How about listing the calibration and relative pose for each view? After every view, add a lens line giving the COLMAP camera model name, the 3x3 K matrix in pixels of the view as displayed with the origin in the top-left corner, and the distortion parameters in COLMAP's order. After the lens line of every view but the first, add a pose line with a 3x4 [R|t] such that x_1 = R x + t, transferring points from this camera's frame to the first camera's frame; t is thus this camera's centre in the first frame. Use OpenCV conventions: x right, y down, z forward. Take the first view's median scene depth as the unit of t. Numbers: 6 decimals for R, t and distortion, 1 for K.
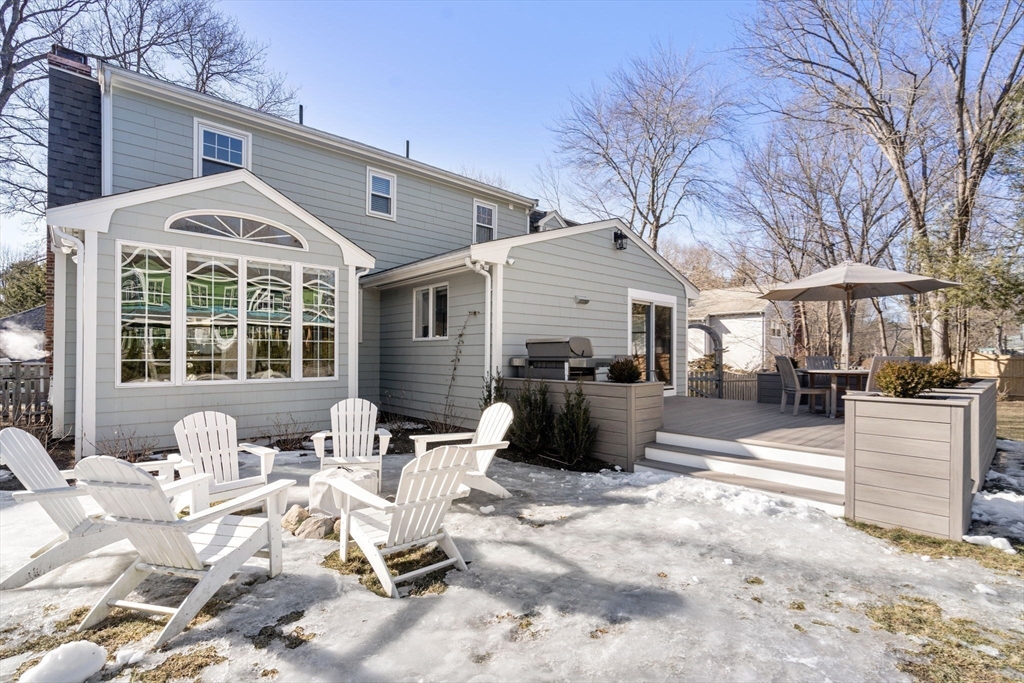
lens RADIAL K [[460.1, 0, 512.1], [0, 460.1, 355.6], [0, 0, 1]] dist [-0.001749, -0.000013]
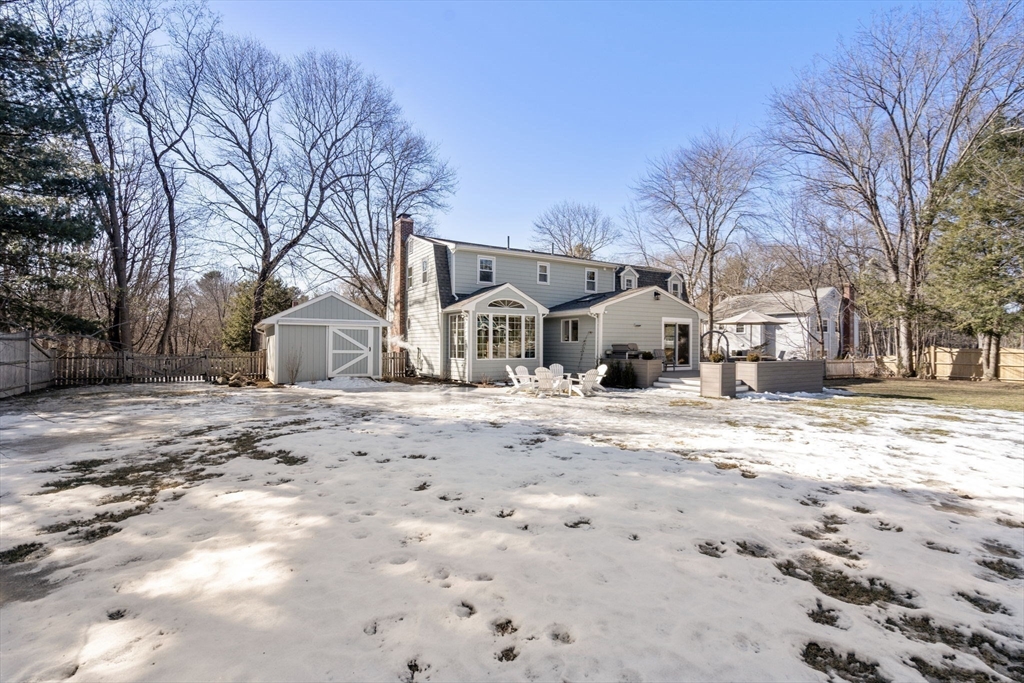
lens RADIAL K [[453.5, 0, 512.0], [0, 453.5, 341.5], [0, 0, 1]] dist [0.000048, 0.000087]
pose [[0.980636, 0.000482, -0.195837, -0.019172], [-0.001806, 0.999977, -0.006587, -0.026986], [0.195830, 0.006813, 0.980614, -1.473801]]
